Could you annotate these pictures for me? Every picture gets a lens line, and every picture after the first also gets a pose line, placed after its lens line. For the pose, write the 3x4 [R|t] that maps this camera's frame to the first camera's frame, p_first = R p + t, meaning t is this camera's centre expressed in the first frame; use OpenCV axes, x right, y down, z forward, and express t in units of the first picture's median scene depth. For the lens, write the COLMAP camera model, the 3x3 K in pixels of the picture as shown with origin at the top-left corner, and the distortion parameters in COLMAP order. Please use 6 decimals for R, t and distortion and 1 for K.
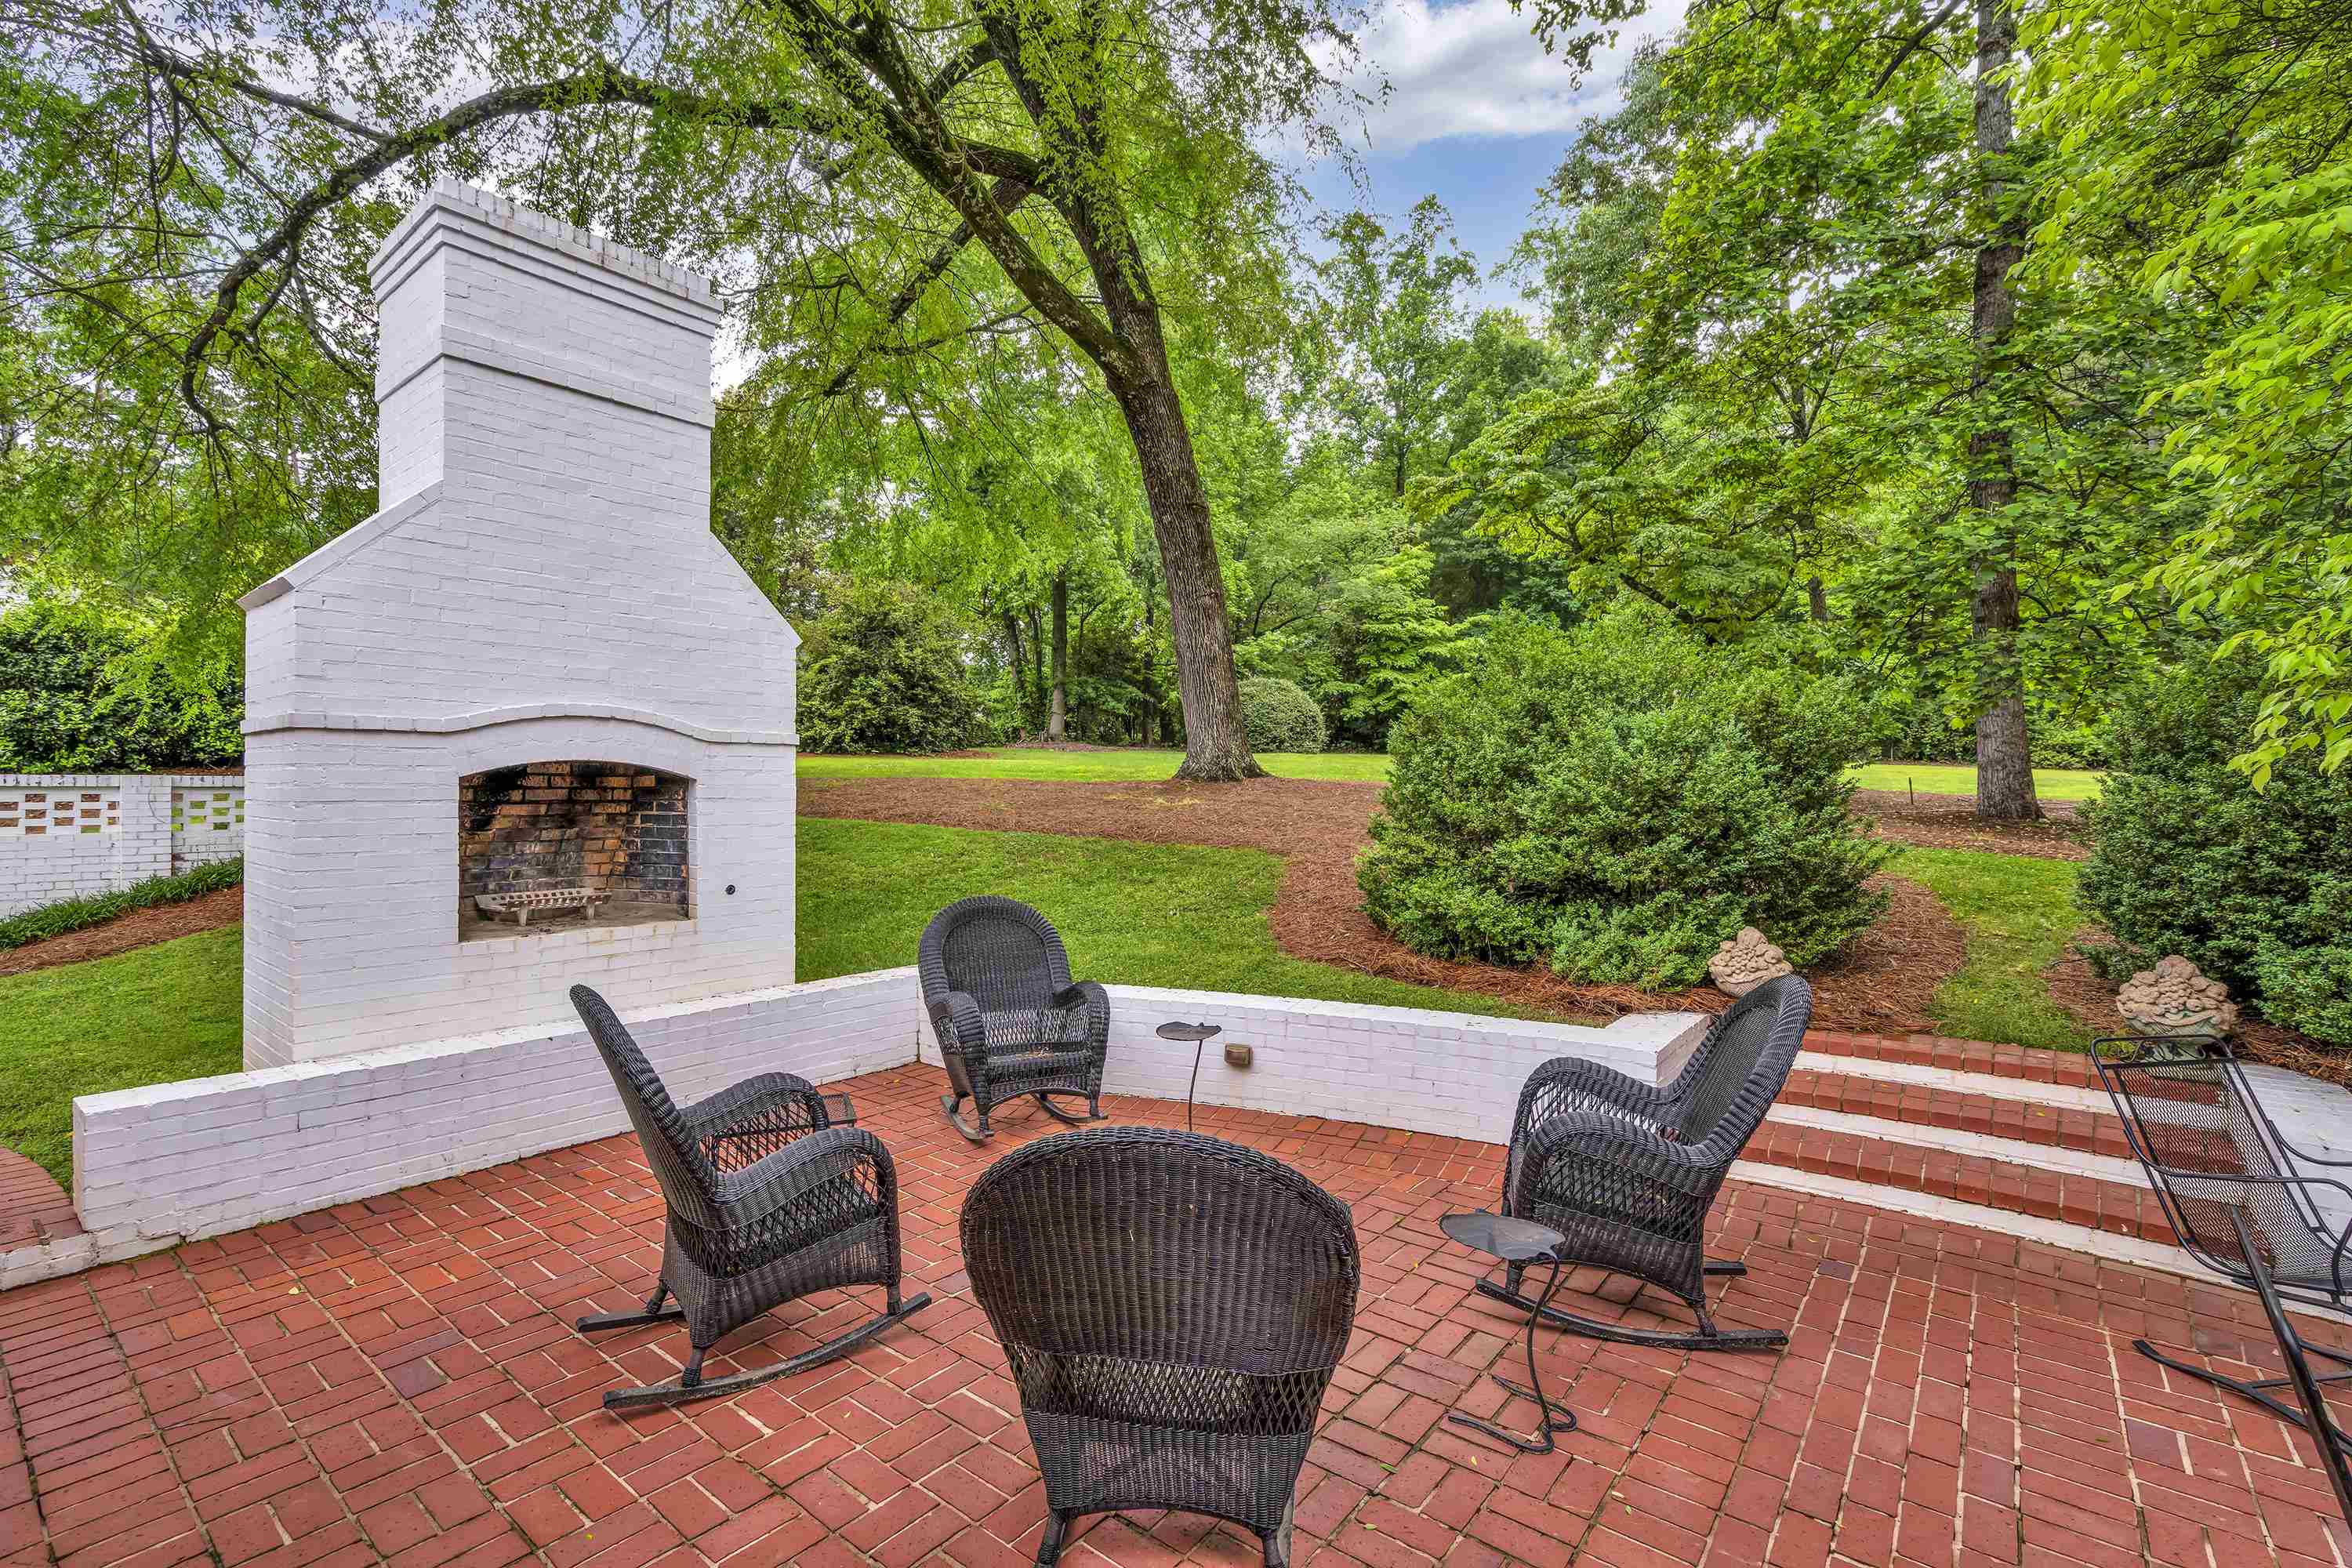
lens RADIAL K [[1048.7, 0, 1181.6], [0, 1048.7, 784.8], [0, 0, 1]] dist [-0.006874, 0.000118]
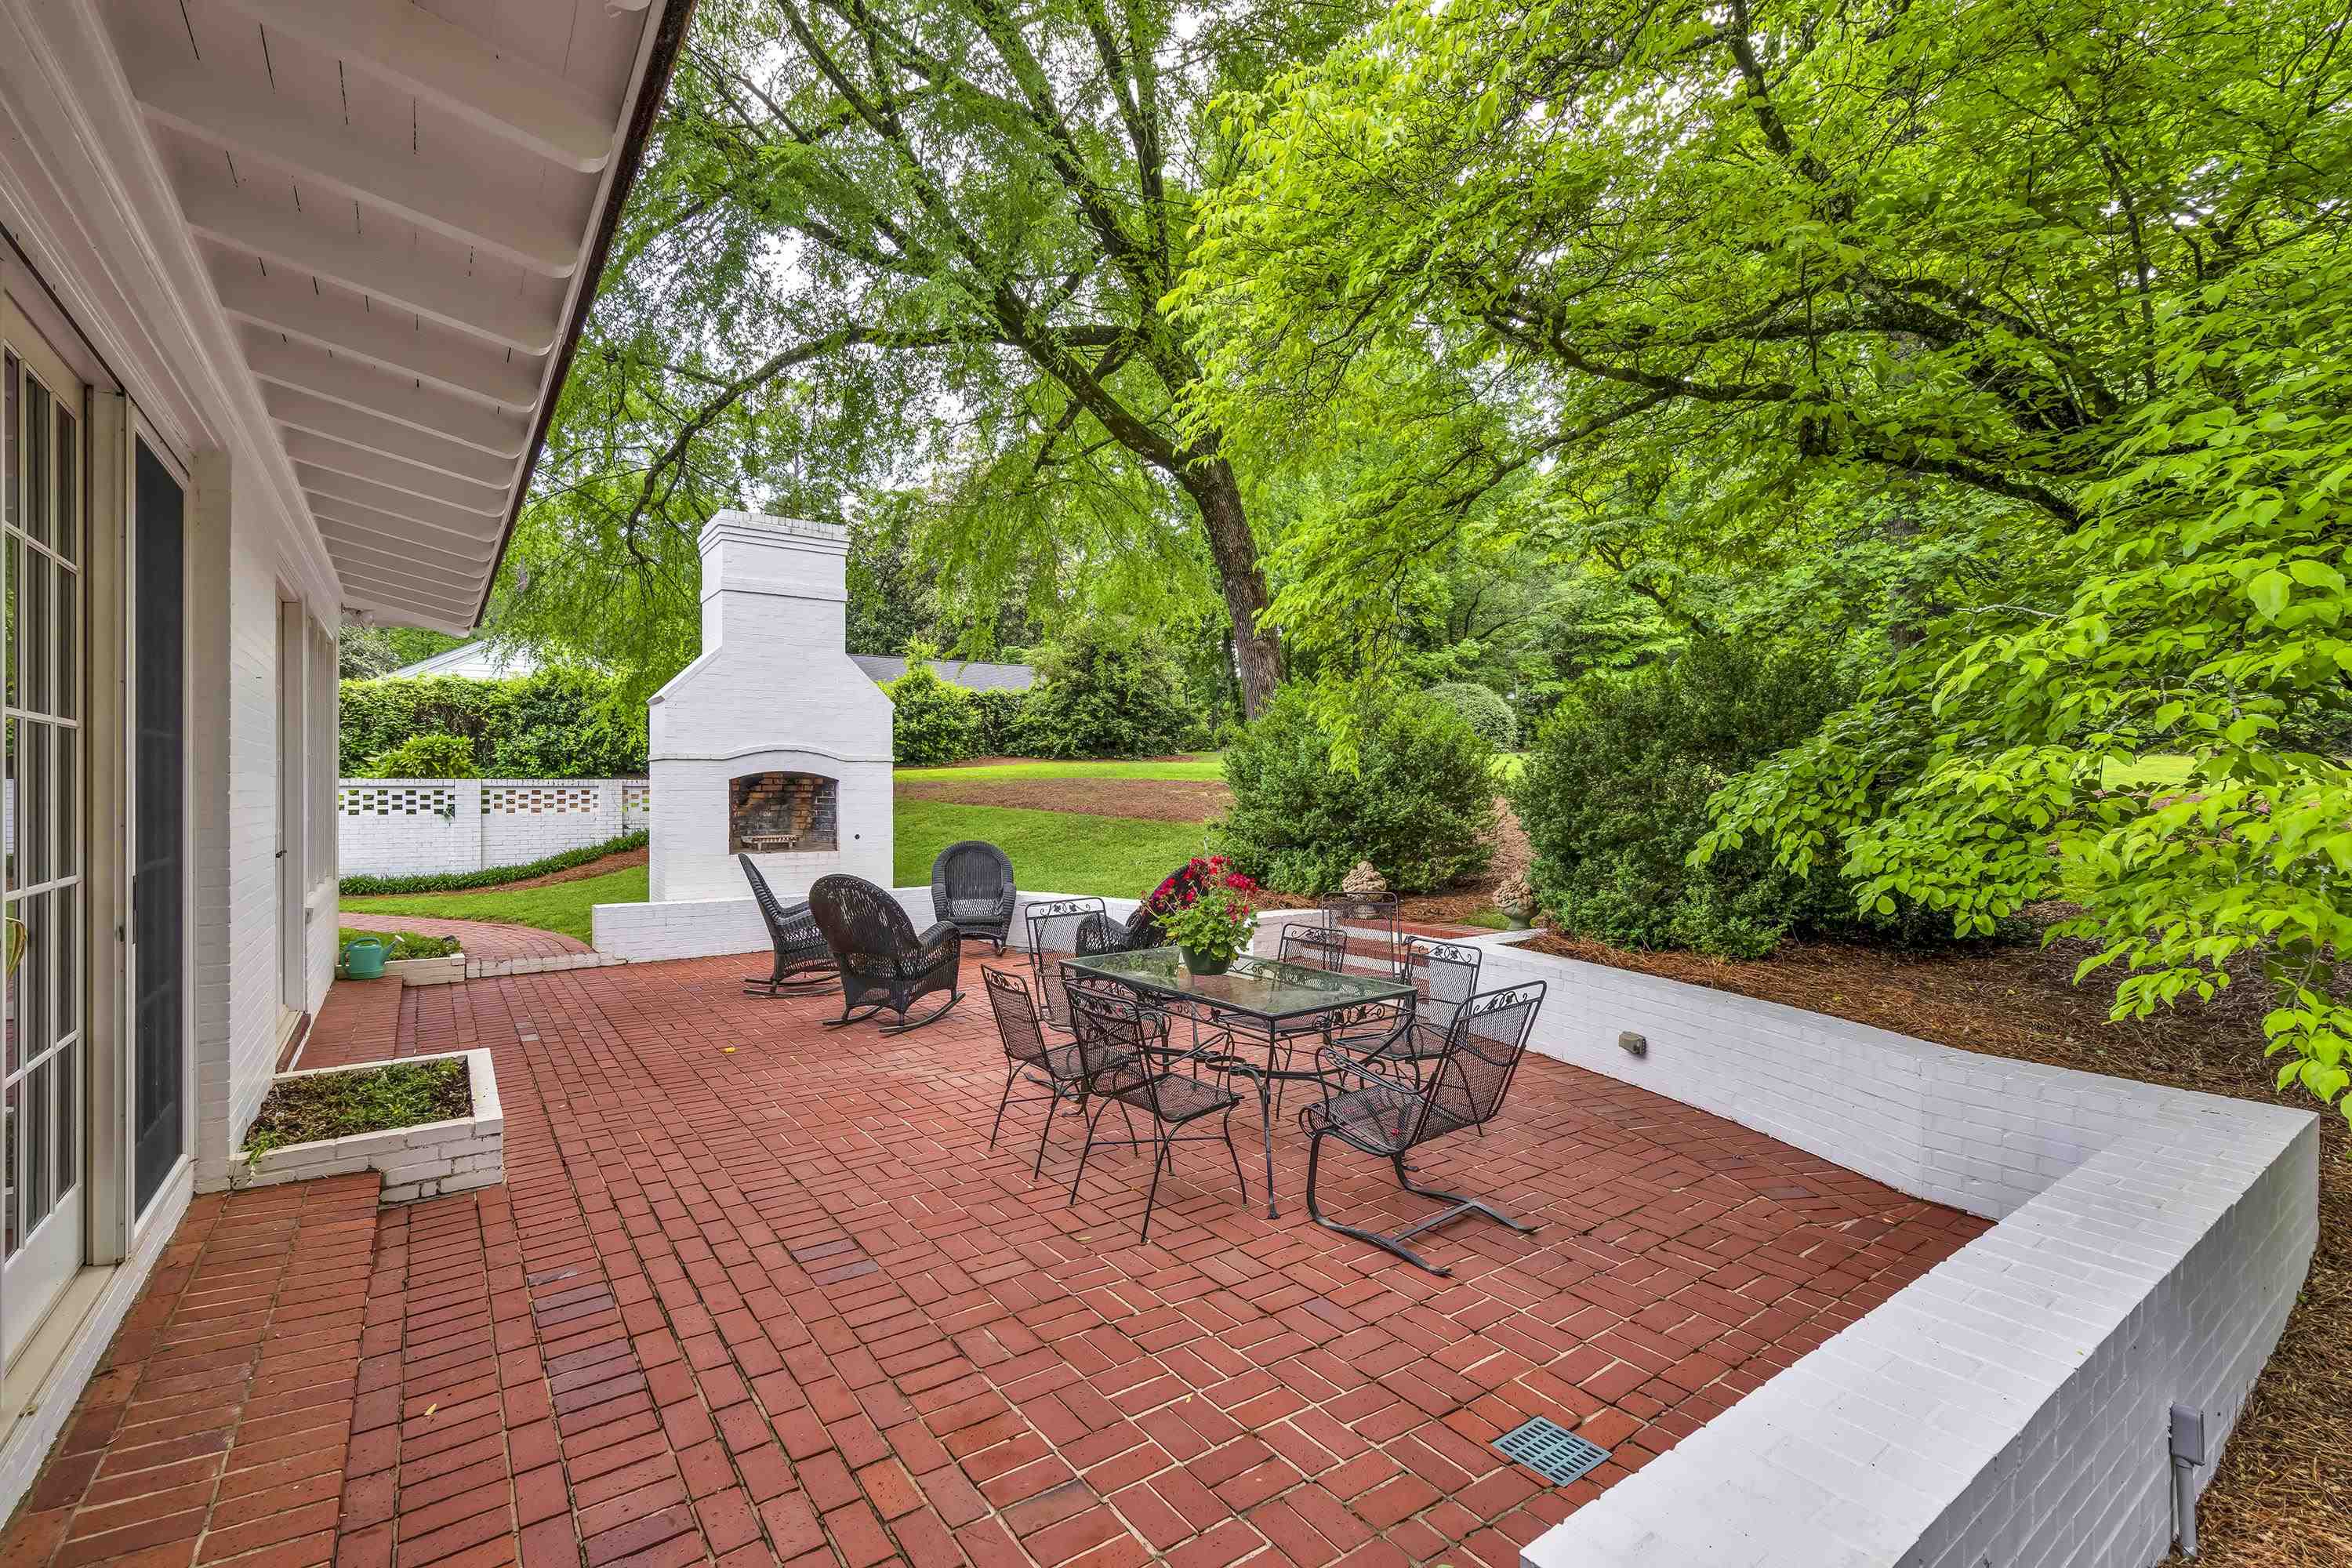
lens RADIAL K [[1048.7, 0, 1173.2], [0, 1048.7, 784.7], [0, 0, 1]] dist [-0.006874, 0.000118]
pose [[0.959747, -0.003646, -0.280844, 0.246079], [0.003703, 0.999993, -0.000327, 0.002167], [0.280843, -0.000726, 0.959753, -0.255668]]
